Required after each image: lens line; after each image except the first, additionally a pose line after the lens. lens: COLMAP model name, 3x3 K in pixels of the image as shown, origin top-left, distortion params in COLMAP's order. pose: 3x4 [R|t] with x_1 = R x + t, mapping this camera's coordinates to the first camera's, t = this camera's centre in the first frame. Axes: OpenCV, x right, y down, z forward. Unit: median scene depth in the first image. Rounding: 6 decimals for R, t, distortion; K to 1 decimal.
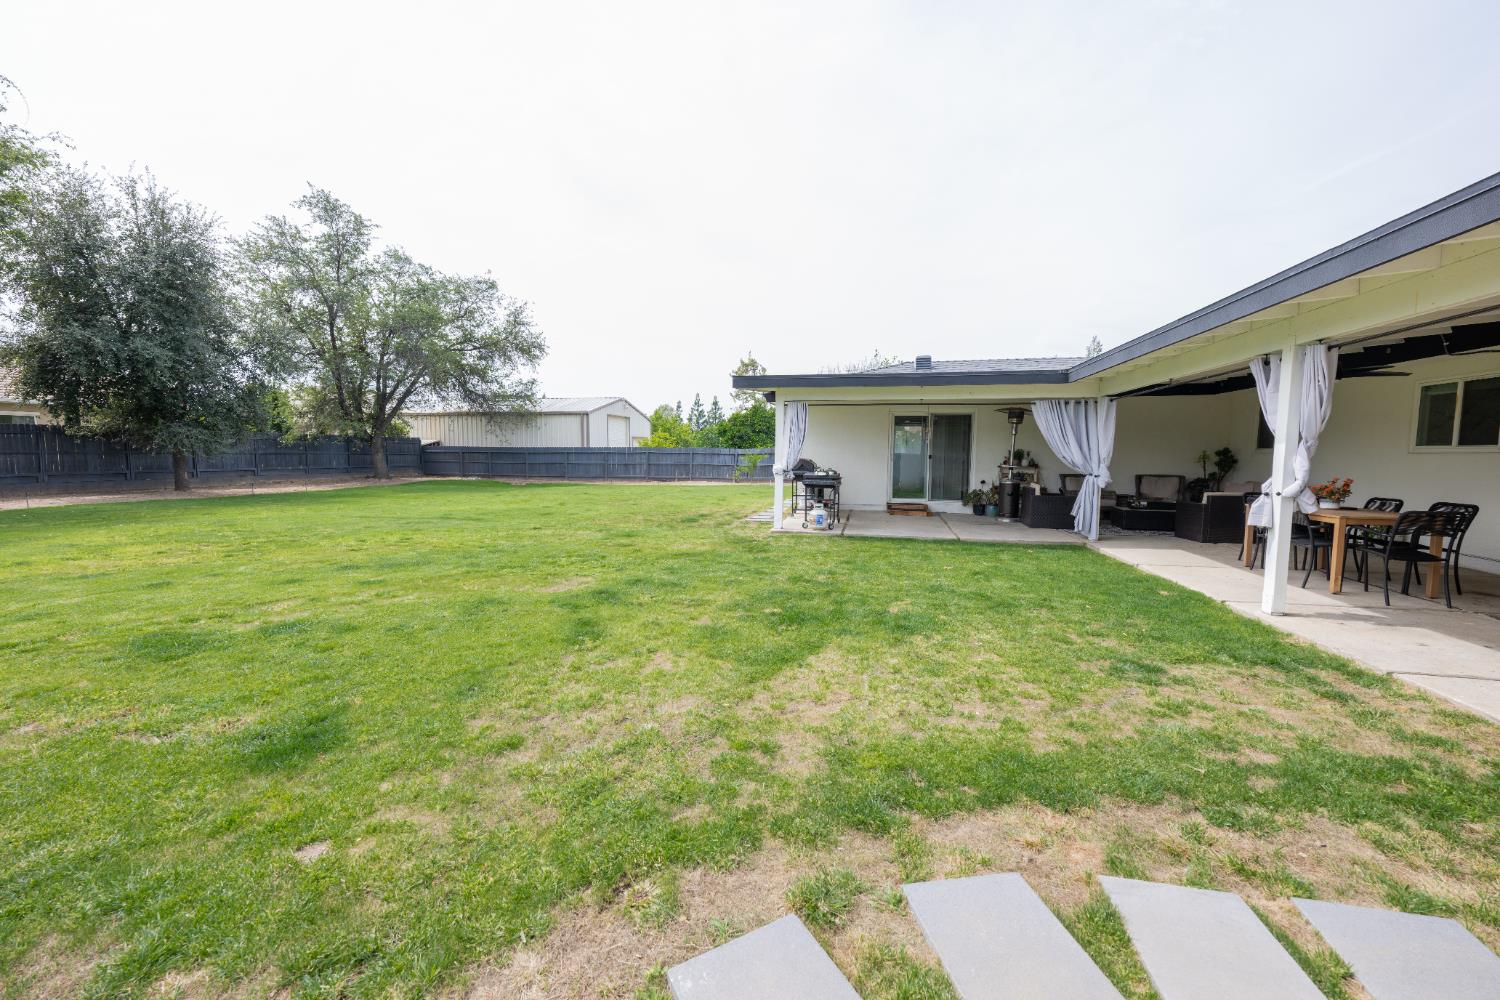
lens RADIAL K [[591.9, 0, 747.1], [0, 591.9, 505.0], [0, 0, 1]] dist [-0.002732, -0.000058]
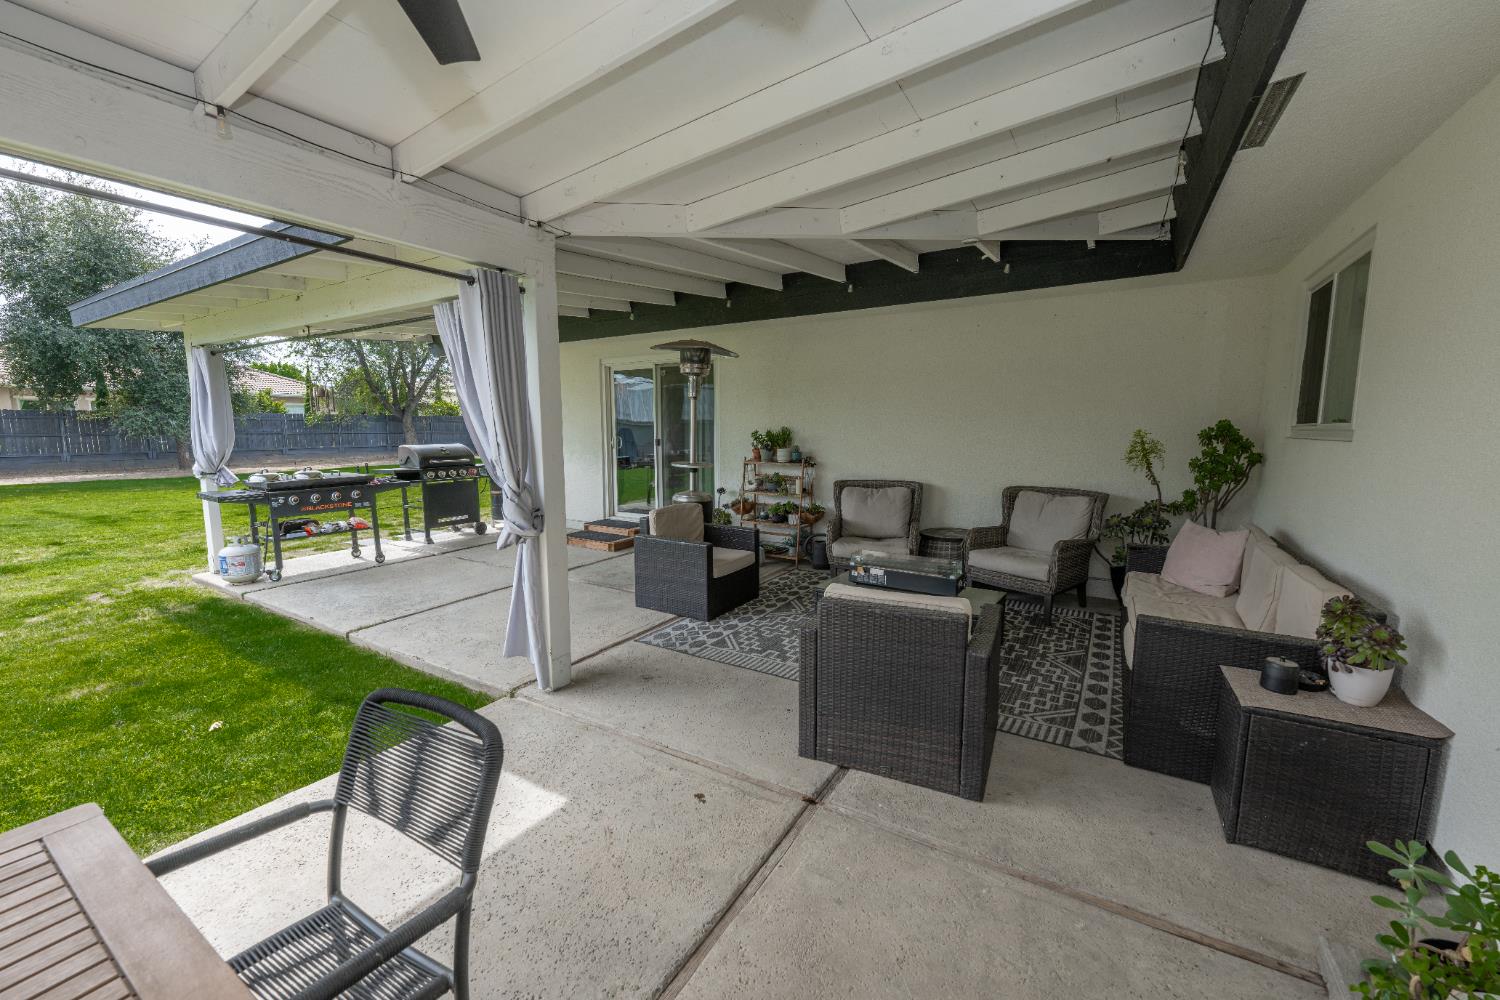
lens RADIAL K [[591.9, 0, 747.1], [0, 591.9, 505.0], [0, 0, 1]] dist [-0.002732, -0.000058]
pose [[0.948023, 0.033494, -0.316435, 1.096188], [-0.019315, 0.998668, 0.047841, -0.096612], [0.317616, -0.039242, 0.947407, 0.950845]]
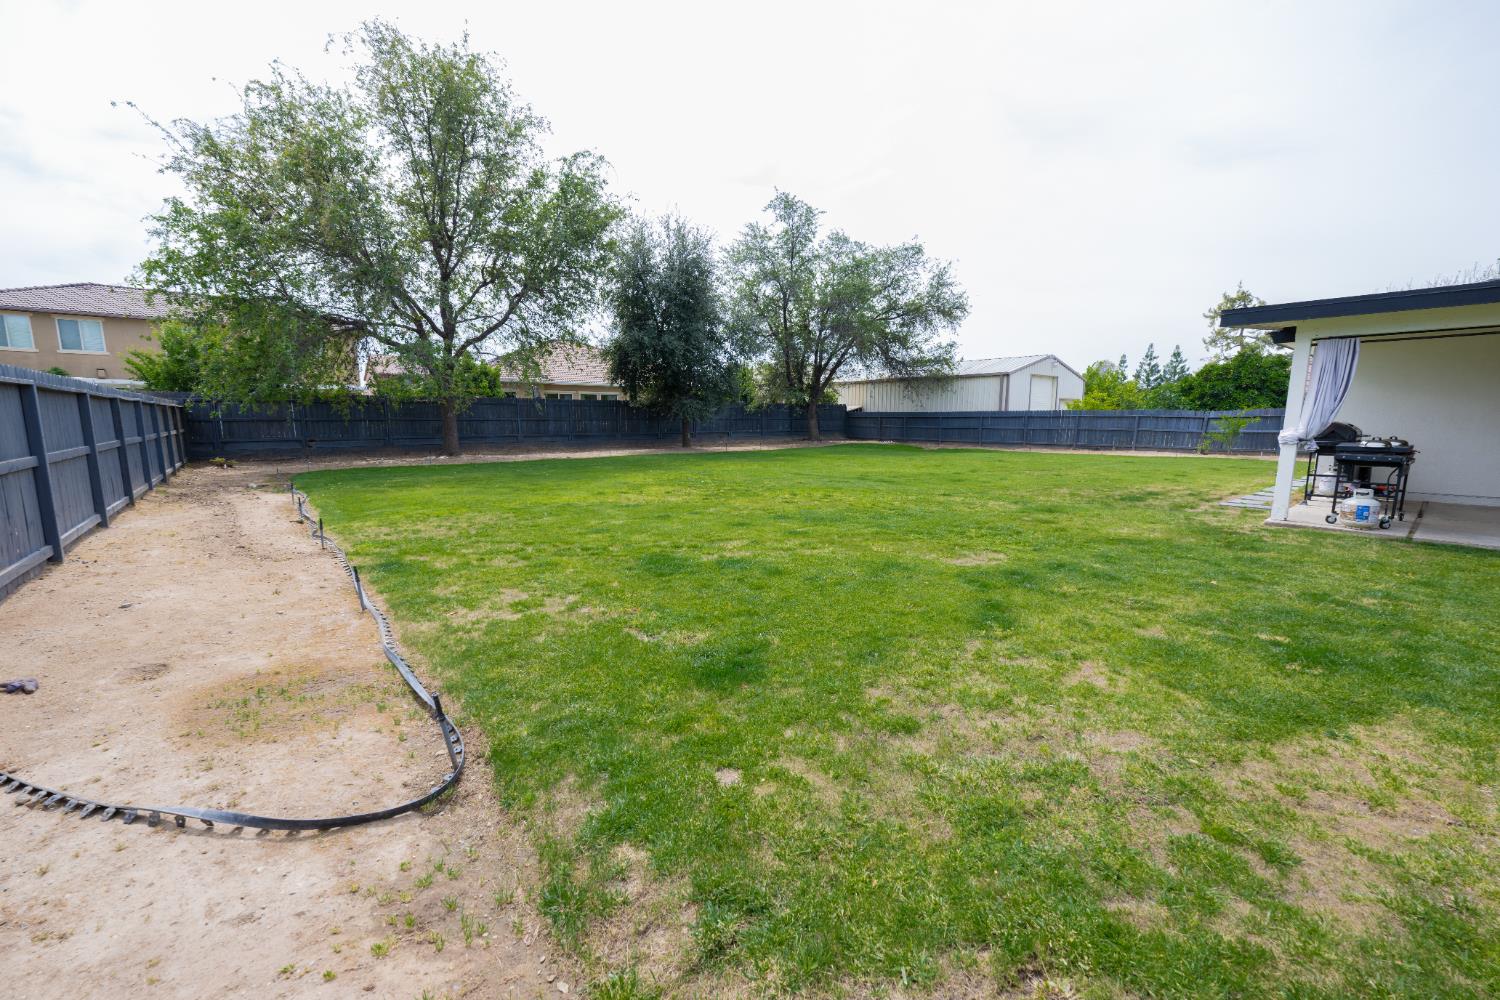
lens RADIAL K [[591.9, 0, 747.1], [0, 591.9, 505.0], [0, 0, 1]] dist [-0.002732, -0.000058]
pose [[0.785442, 0.083919, -0.613220, -0.026604], [-0.048426, 0.996061, 0.074285, -0.000056], [0.617038, -0.028651, 0.786412, 0.060483]]
